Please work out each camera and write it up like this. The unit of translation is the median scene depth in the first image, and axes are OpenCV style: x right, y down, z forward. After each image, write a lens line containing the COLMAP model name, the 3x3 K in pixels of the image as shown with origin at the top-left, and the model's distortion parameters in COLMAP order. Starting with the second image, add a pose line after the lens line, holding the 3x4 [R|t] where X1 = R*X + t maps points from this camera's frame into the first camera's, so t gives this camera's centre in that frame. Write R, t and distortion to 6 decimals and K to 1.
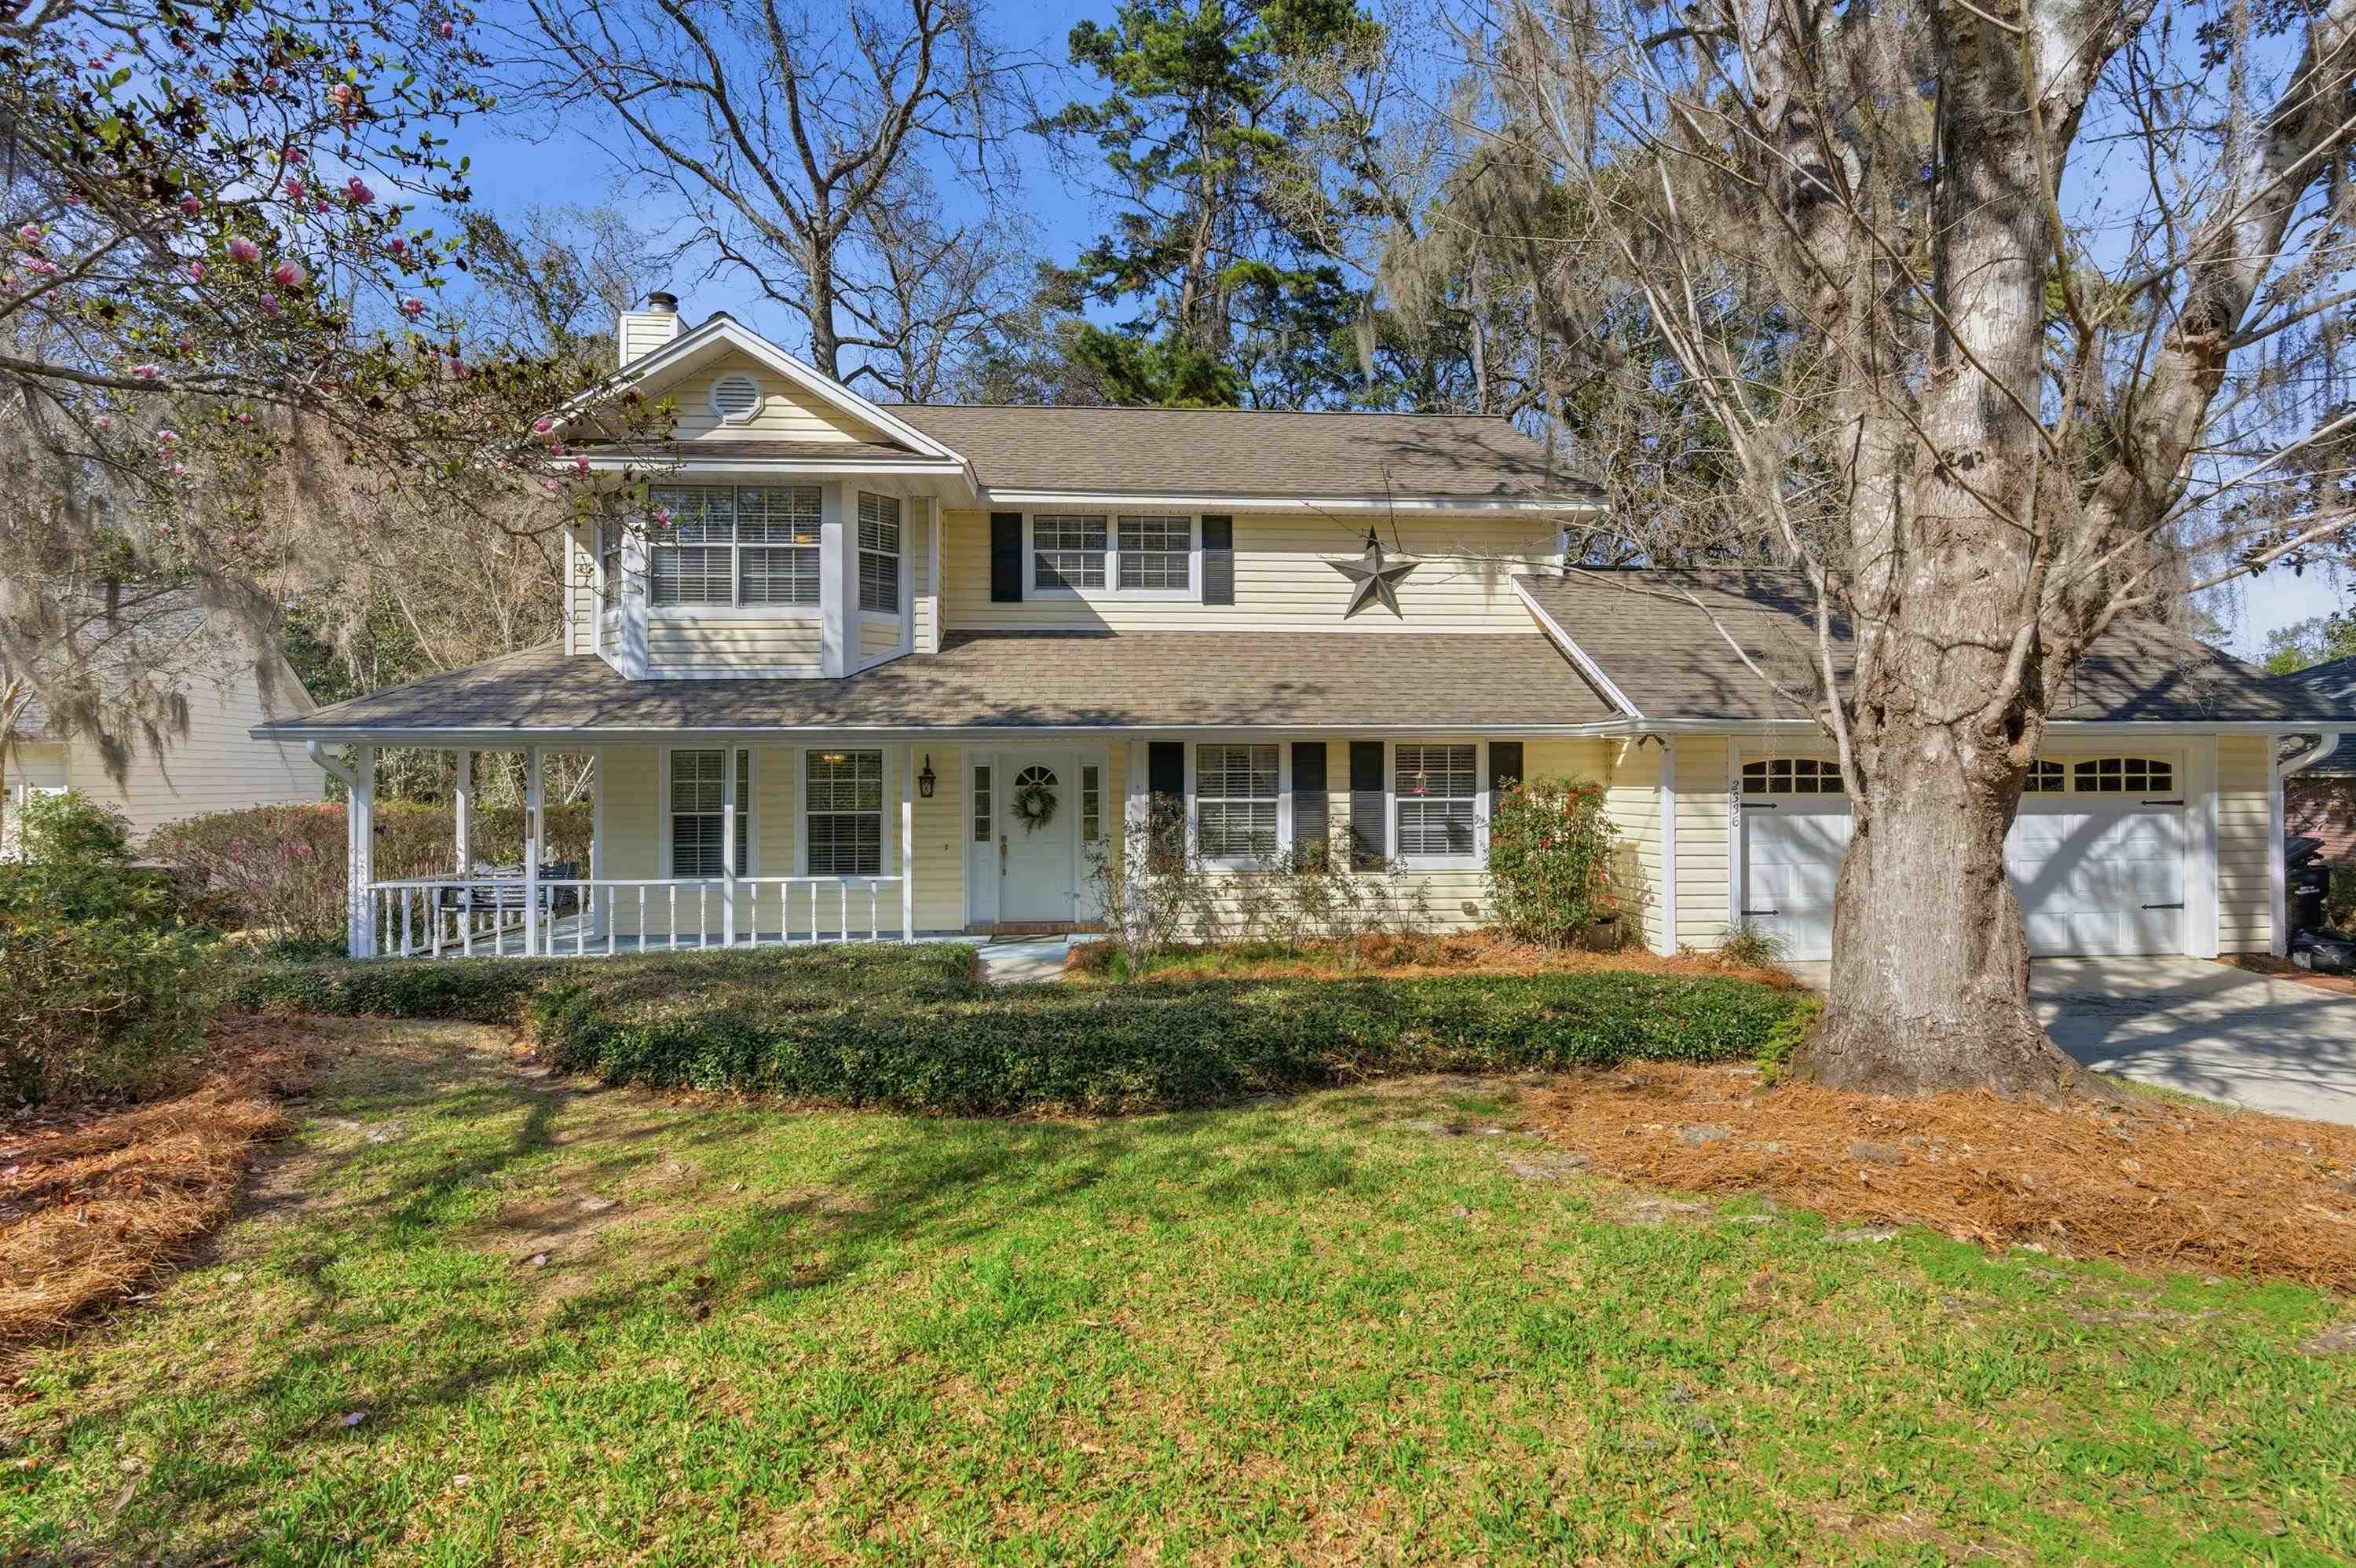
lens RADIAL K [[1066.6, 0, 1178.3], [0, 1066.6, 785.3], [0, 0, 1]] dist [-0.003468, 0.003541]
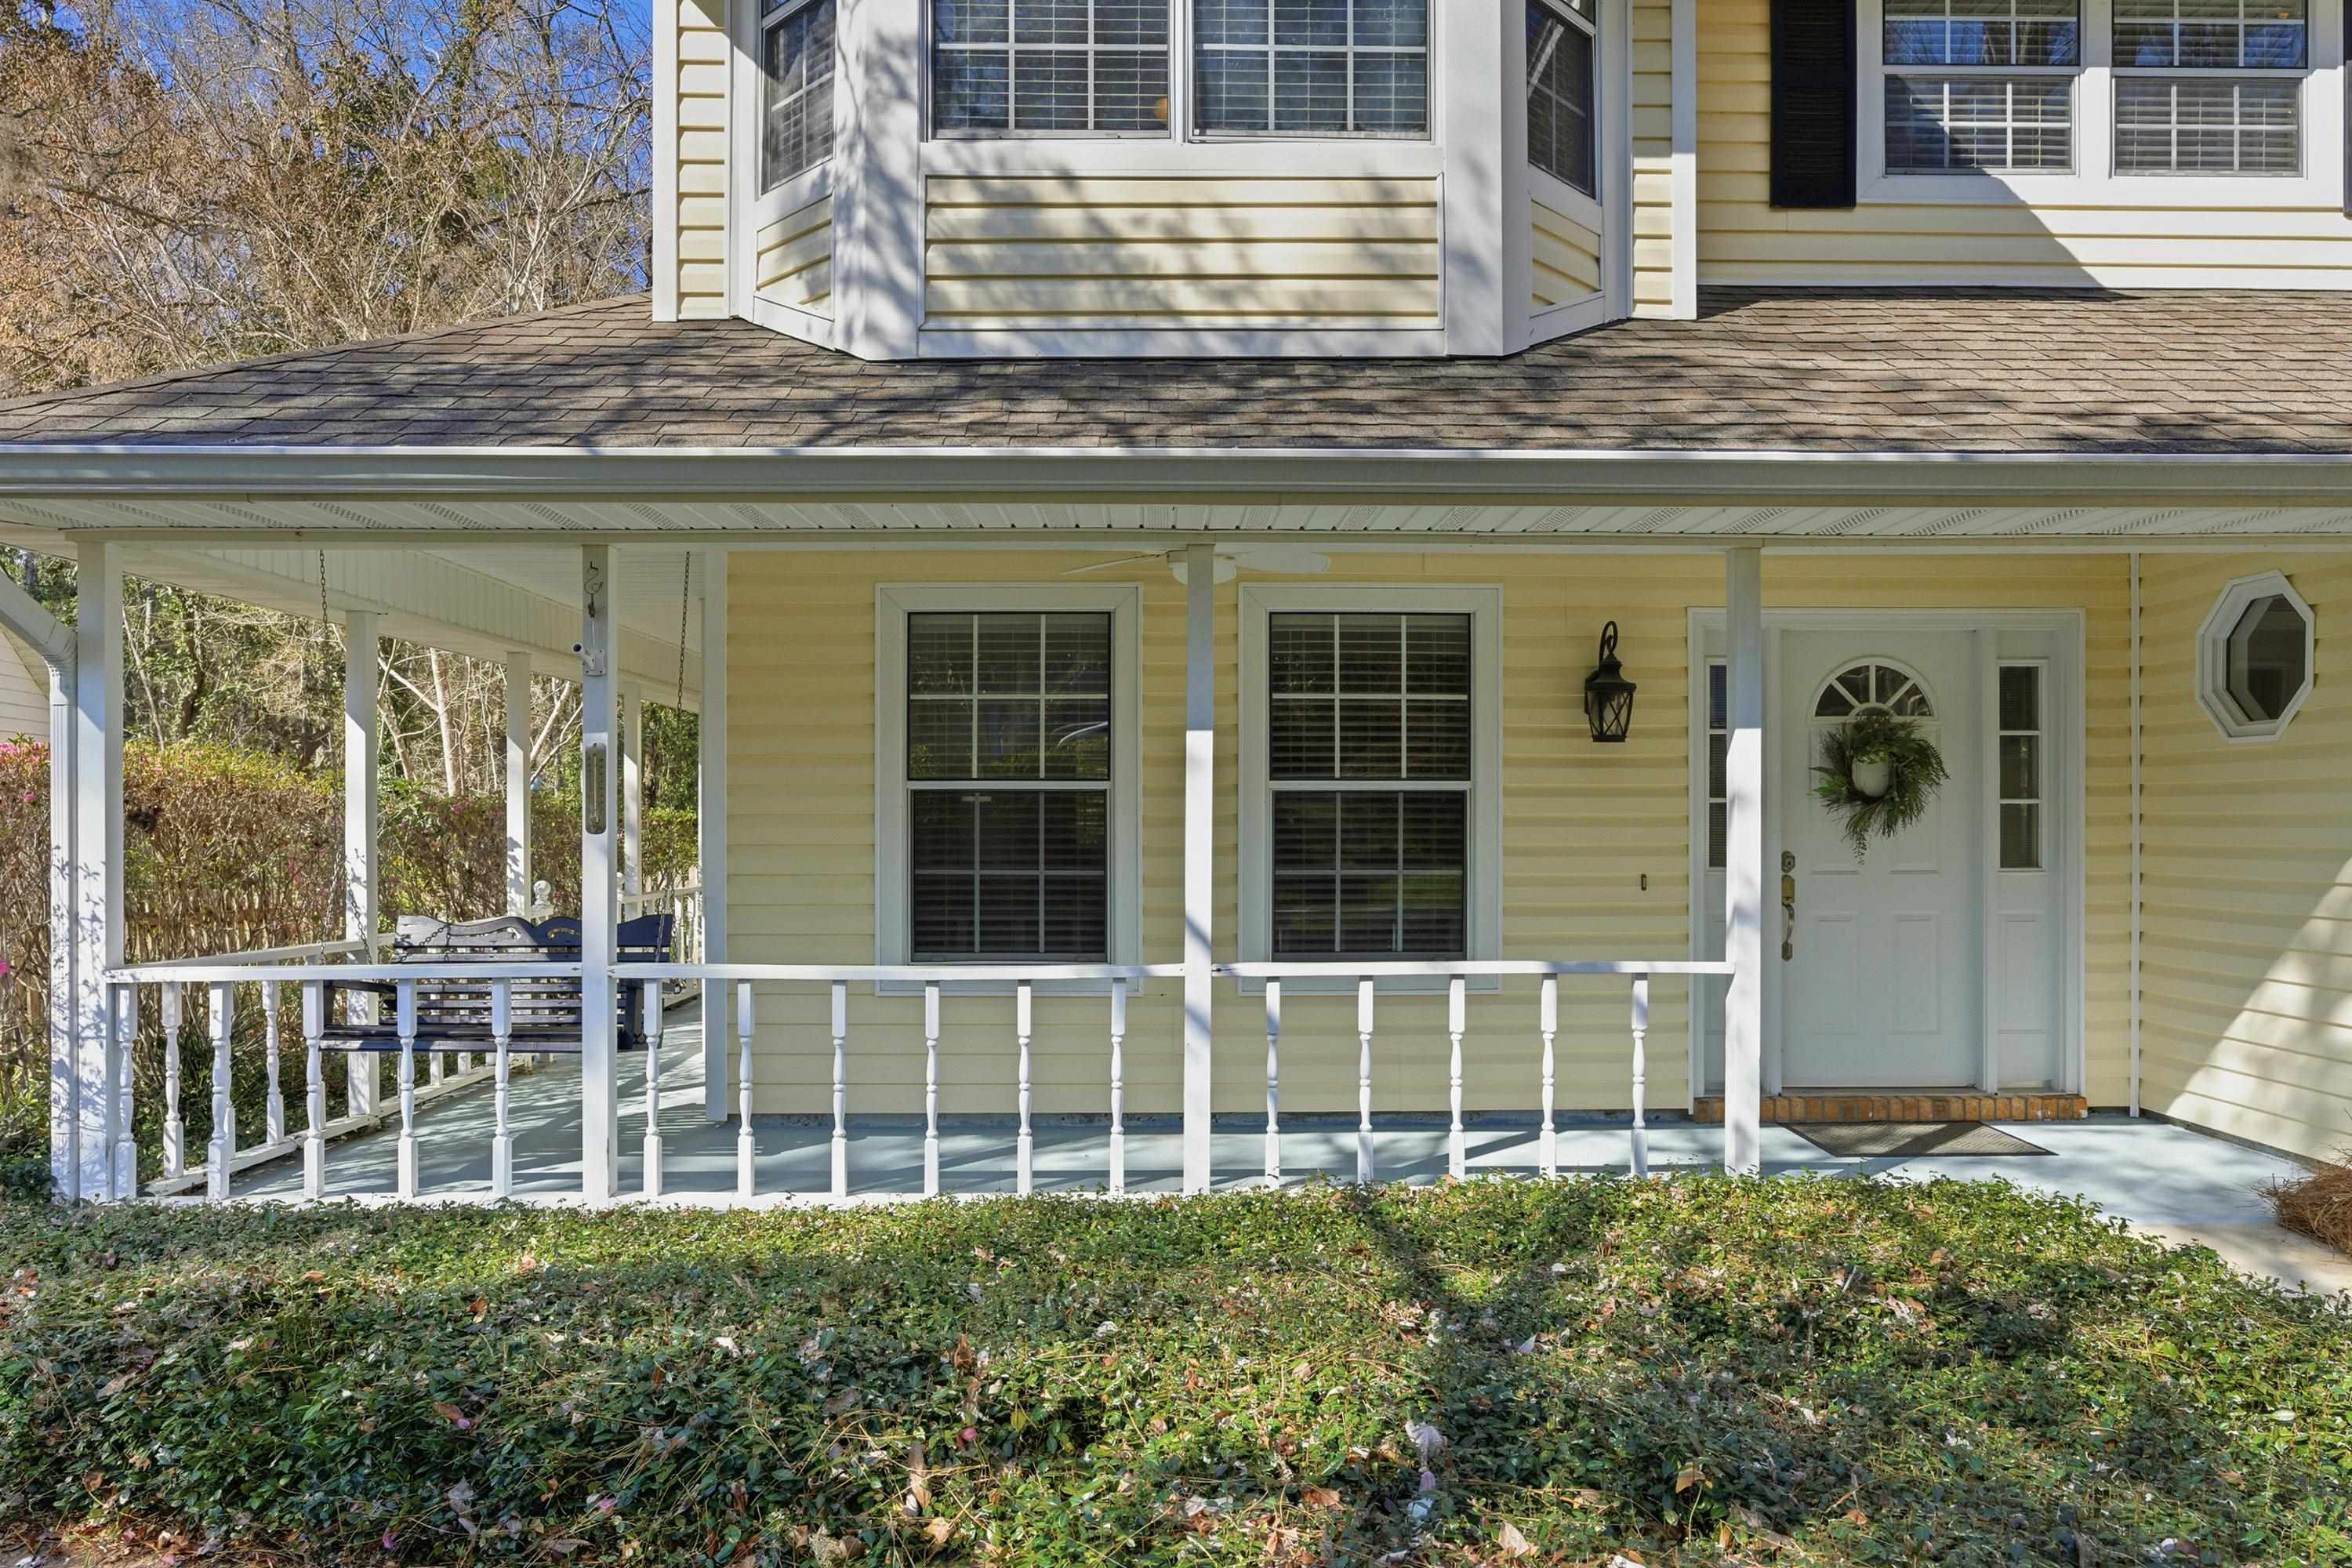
lens RADIAL K [[1534.3, 0, 1183.5], [0, 1534.3, 858.0], [0, 0, 1]] dist [0.009794, 0.003549]
pose [[0.998883, 0.005783, -0.046906, -0.354375], [-0.005004, 0.999848, 0.016726, 0.042041], [0.046995, -0.016472, 0.998759, 0.470432]]
